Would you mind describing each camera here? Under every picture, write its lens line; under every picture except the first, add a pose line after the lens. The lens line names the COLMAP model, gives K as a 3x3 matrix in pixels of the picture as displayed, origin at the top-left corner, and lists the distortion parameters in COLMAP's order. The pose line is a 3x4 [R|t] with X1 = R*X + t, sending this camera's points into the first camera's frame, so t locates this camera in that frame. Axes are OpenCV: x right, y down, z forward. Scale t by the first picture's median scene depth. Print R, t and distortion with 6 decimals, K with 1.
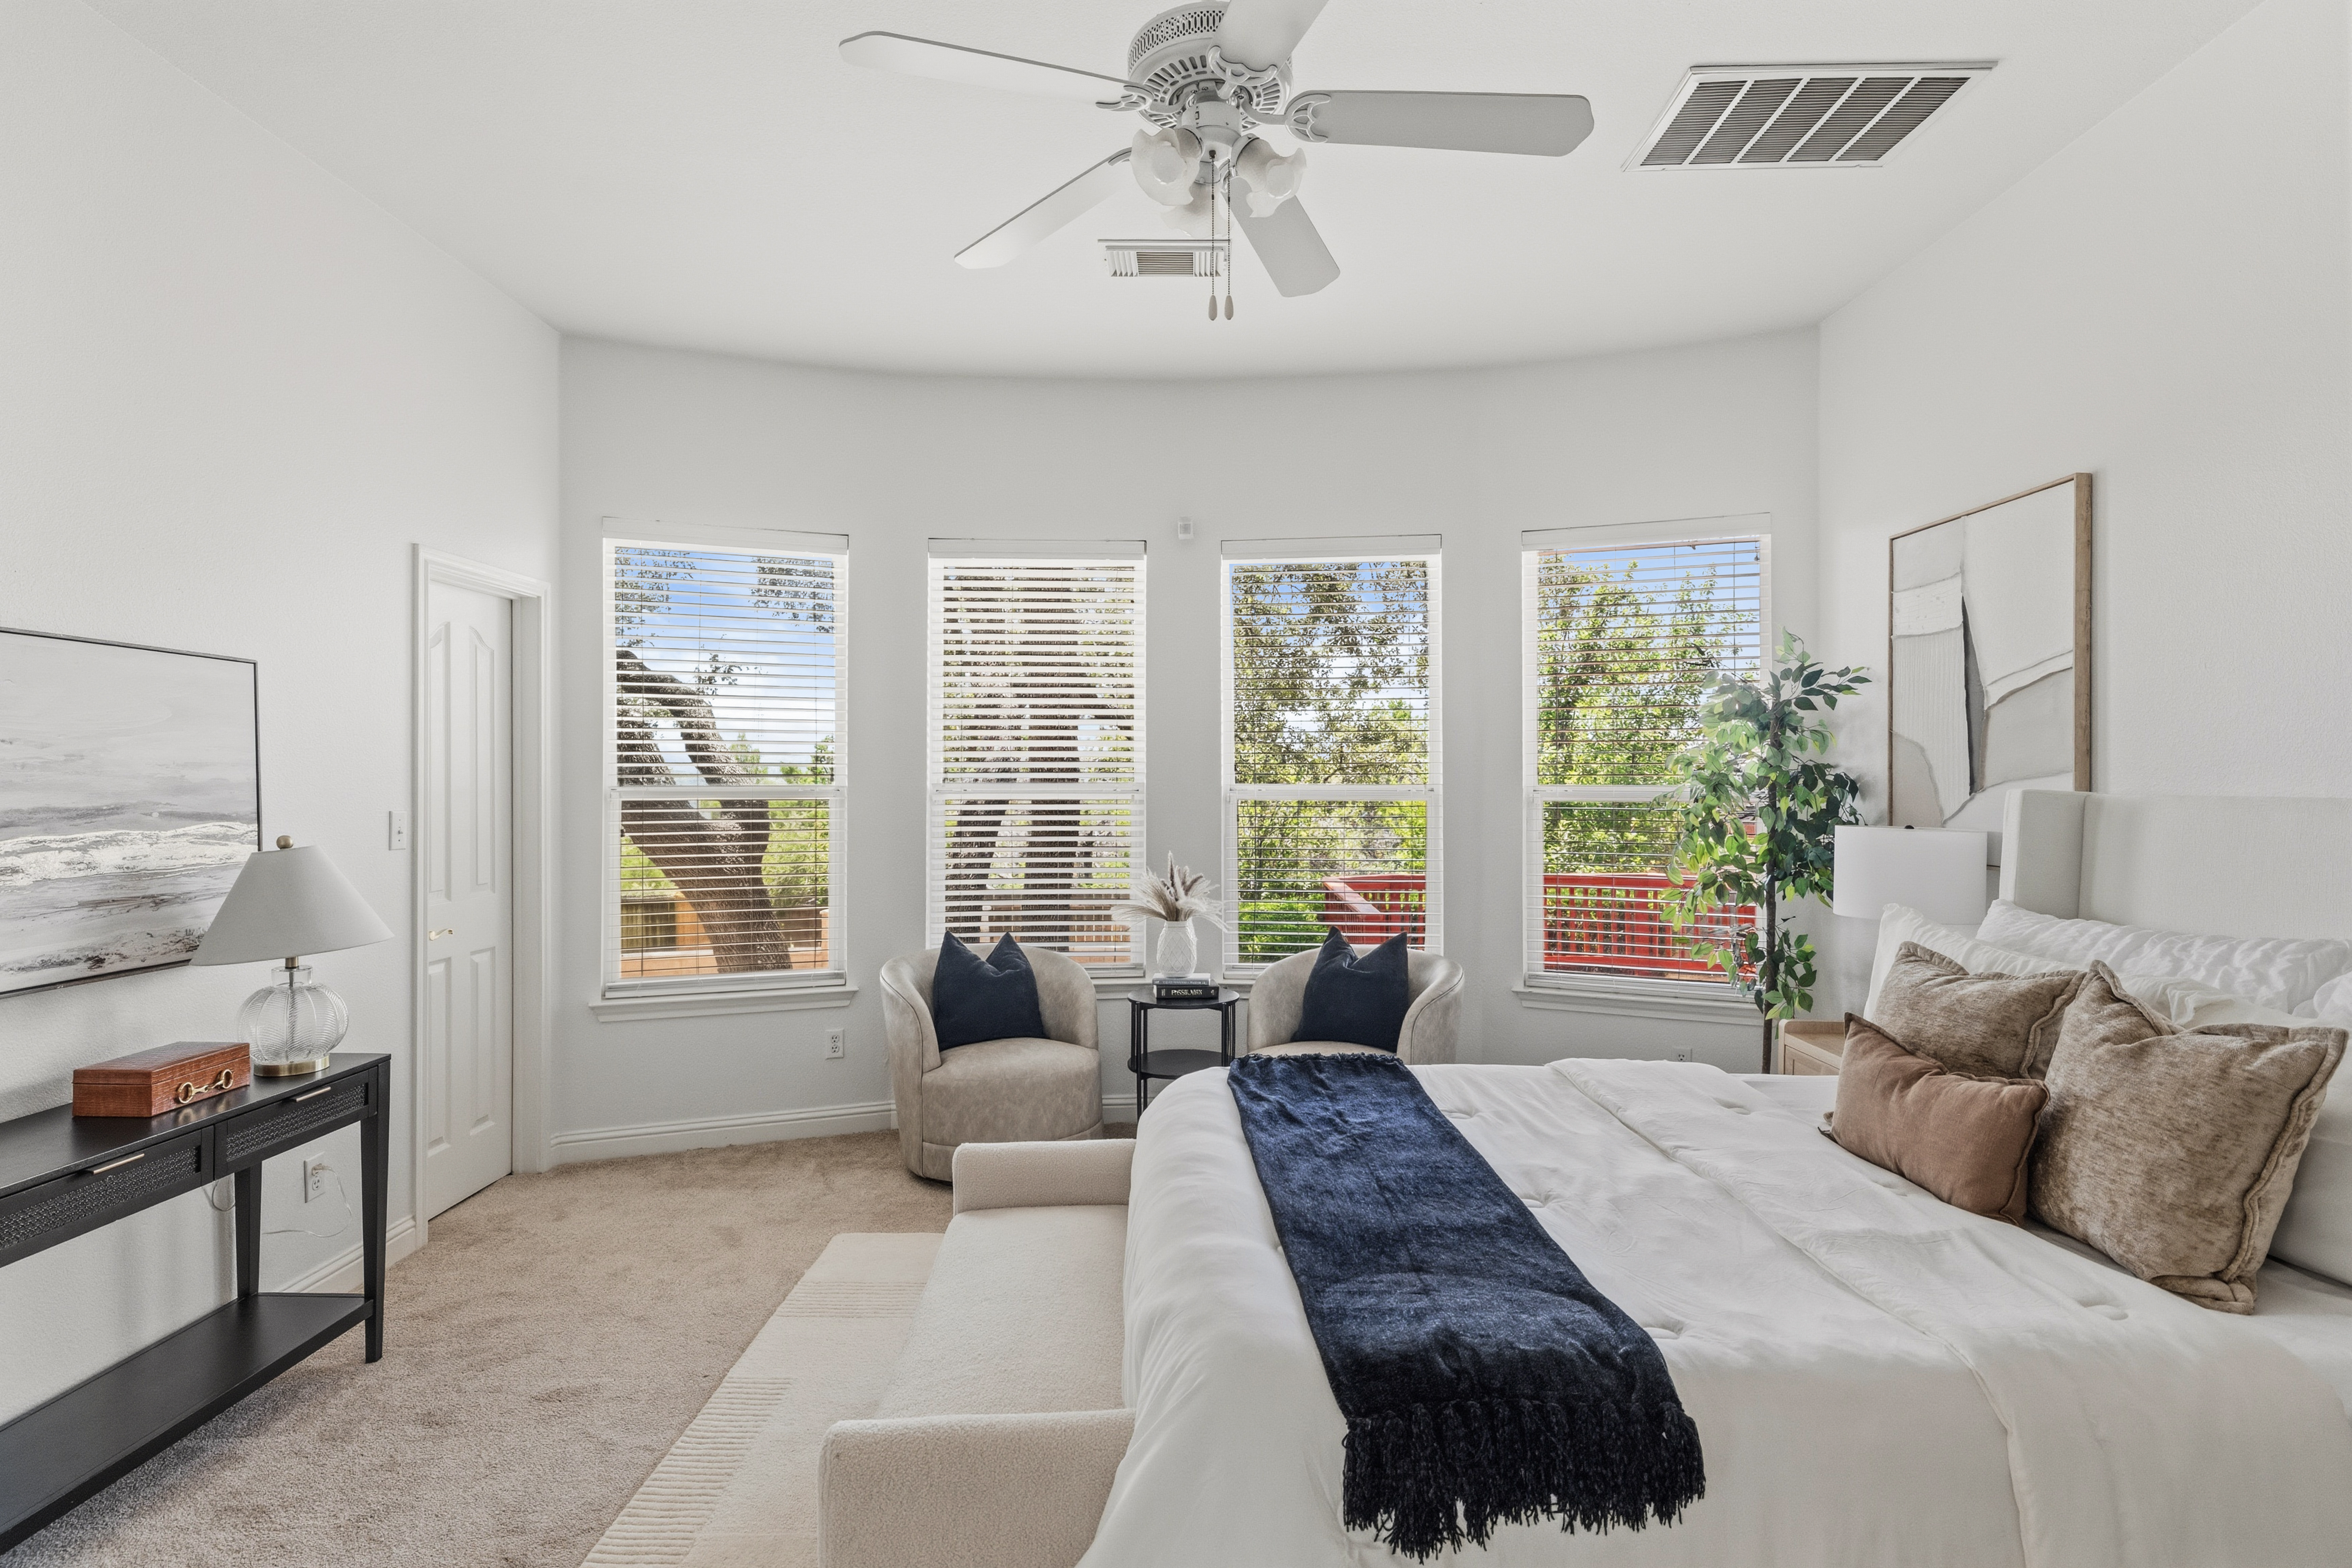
lens RADIAL K [[1223.4, 0, 1176.4], [0, 1223.4, 780.5], [0, 0, 1]] dist [0.007844, -0.001653]
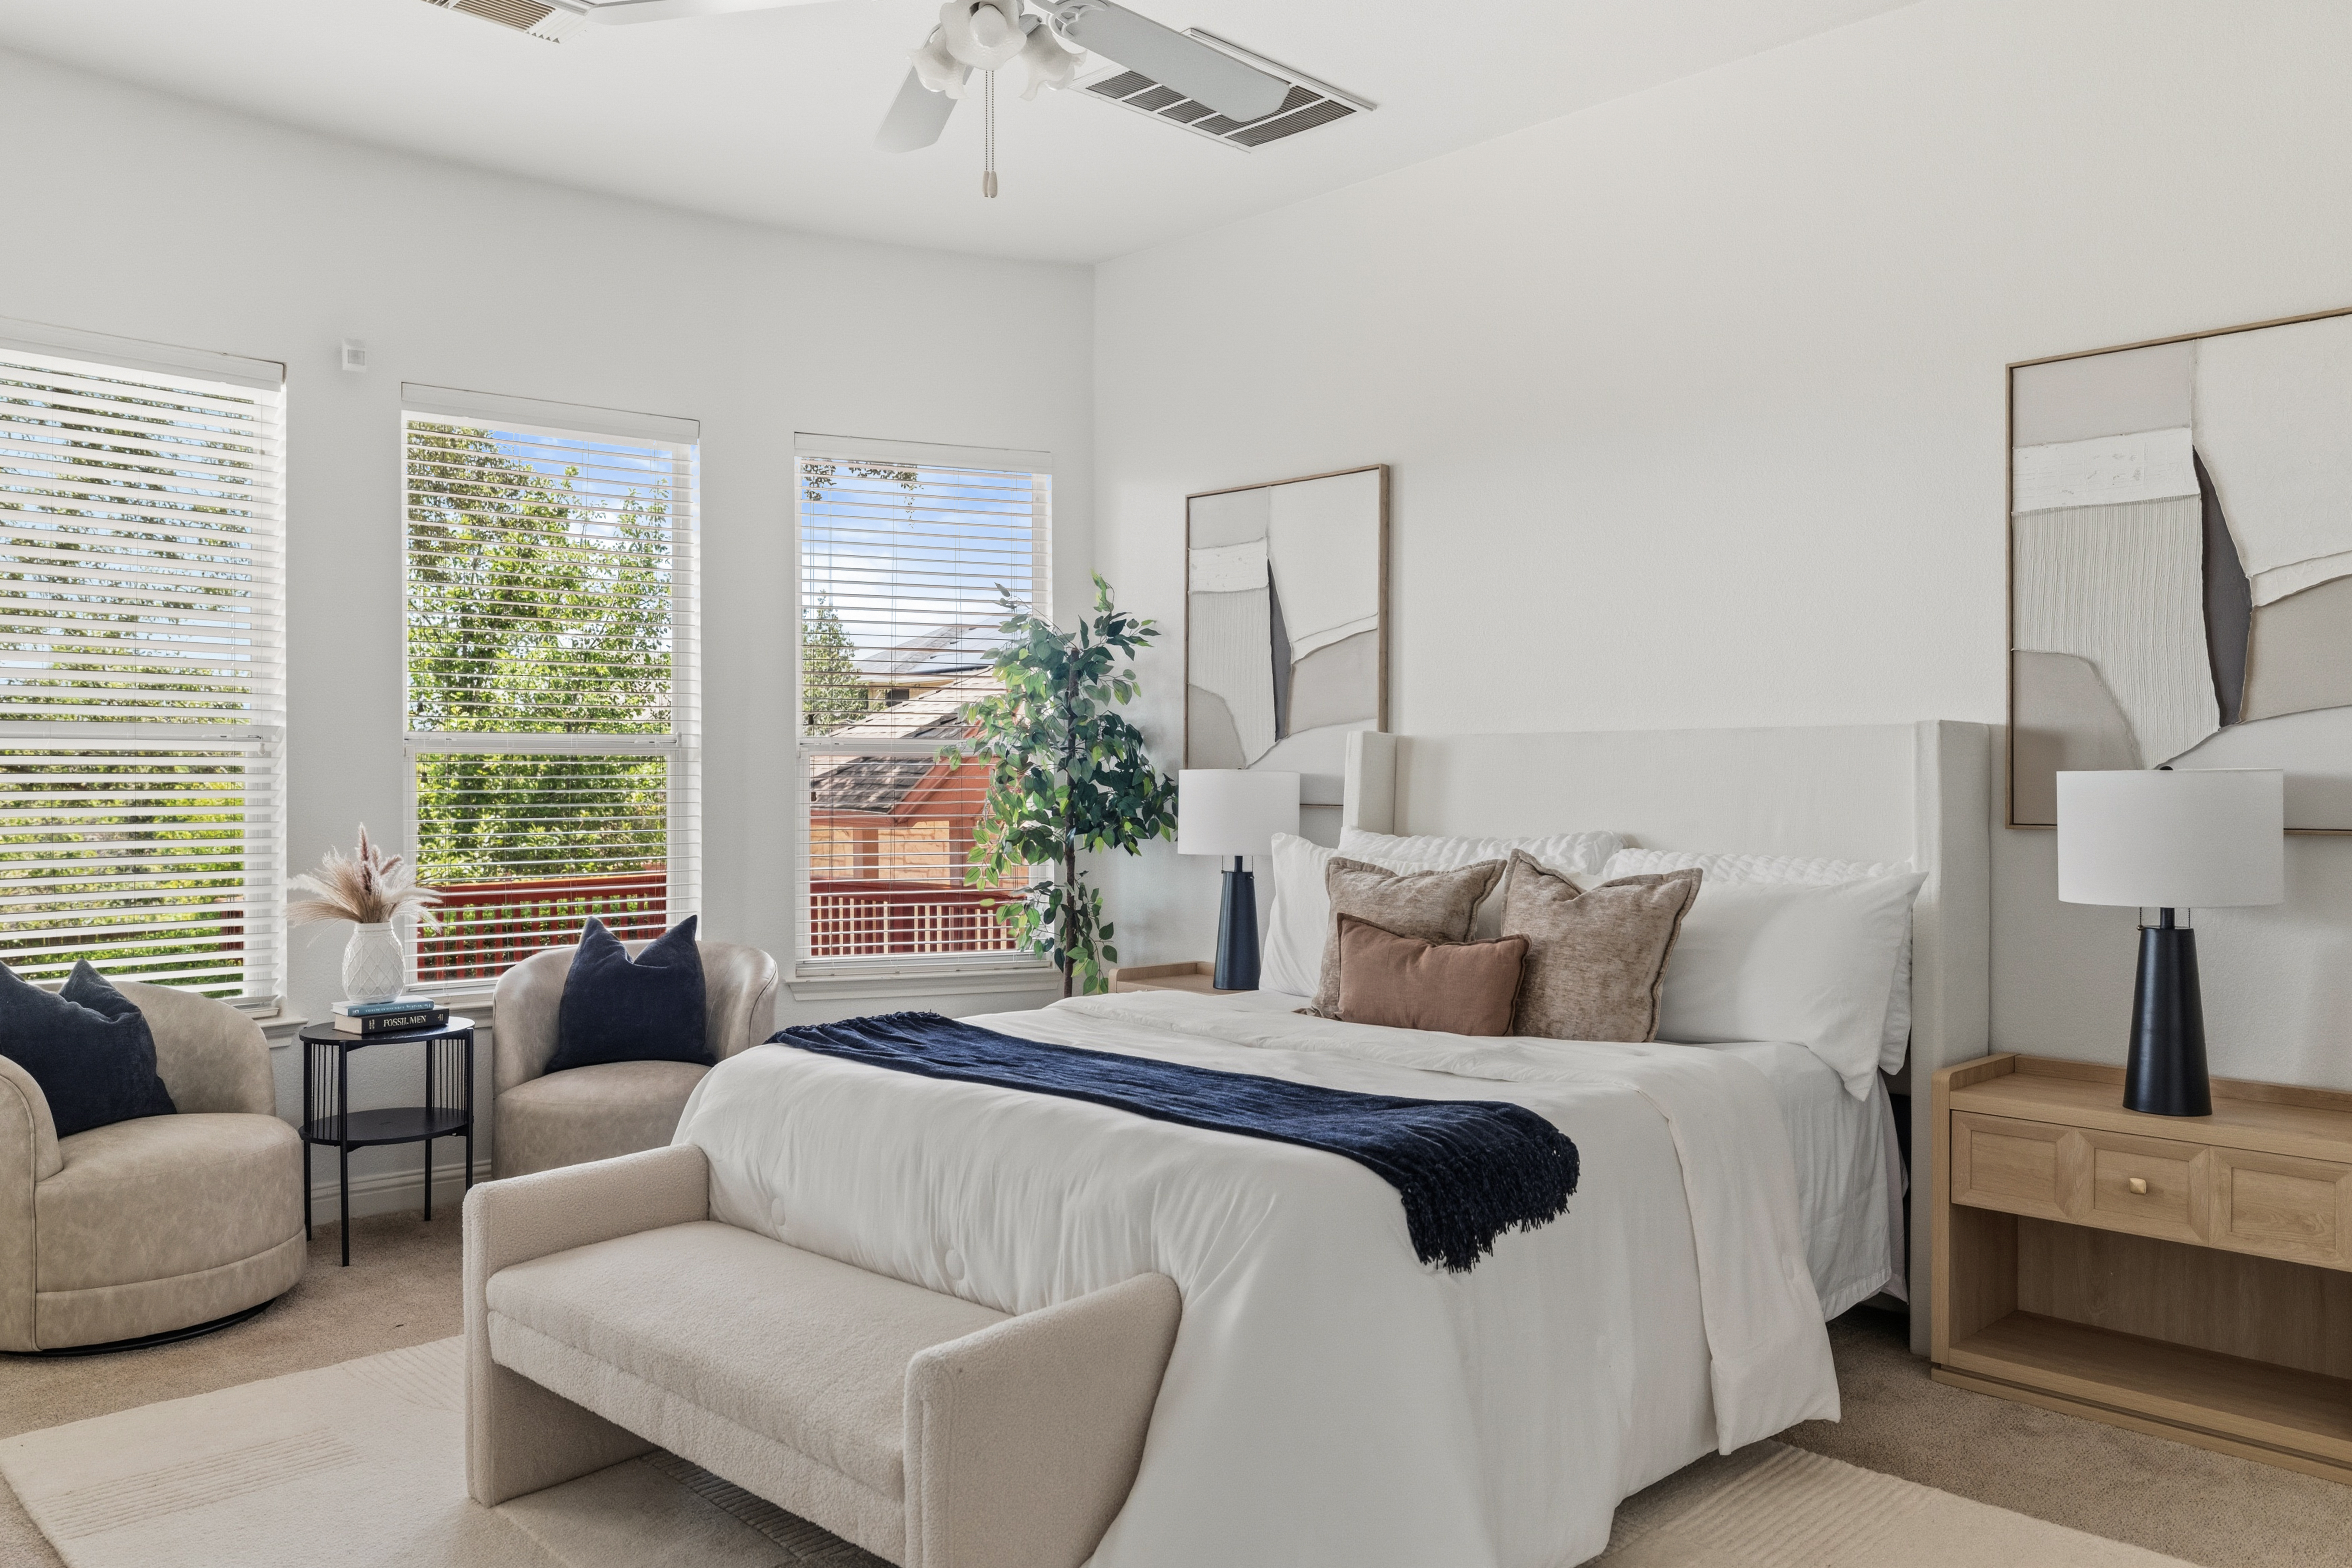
lens RADIAL K [[1720.4, 0, 1176.5], [0, 1720.4, 791.6], [0, 0, 1]] dist [0.039446, -0.005754]
pose [[0.707653, -0.007577, 0.706519, -0.435316], [0.001424, 0.999956, 0.009298, 0.036637], [-0.706558, -0.005574, 0.707633, -0.024549]]
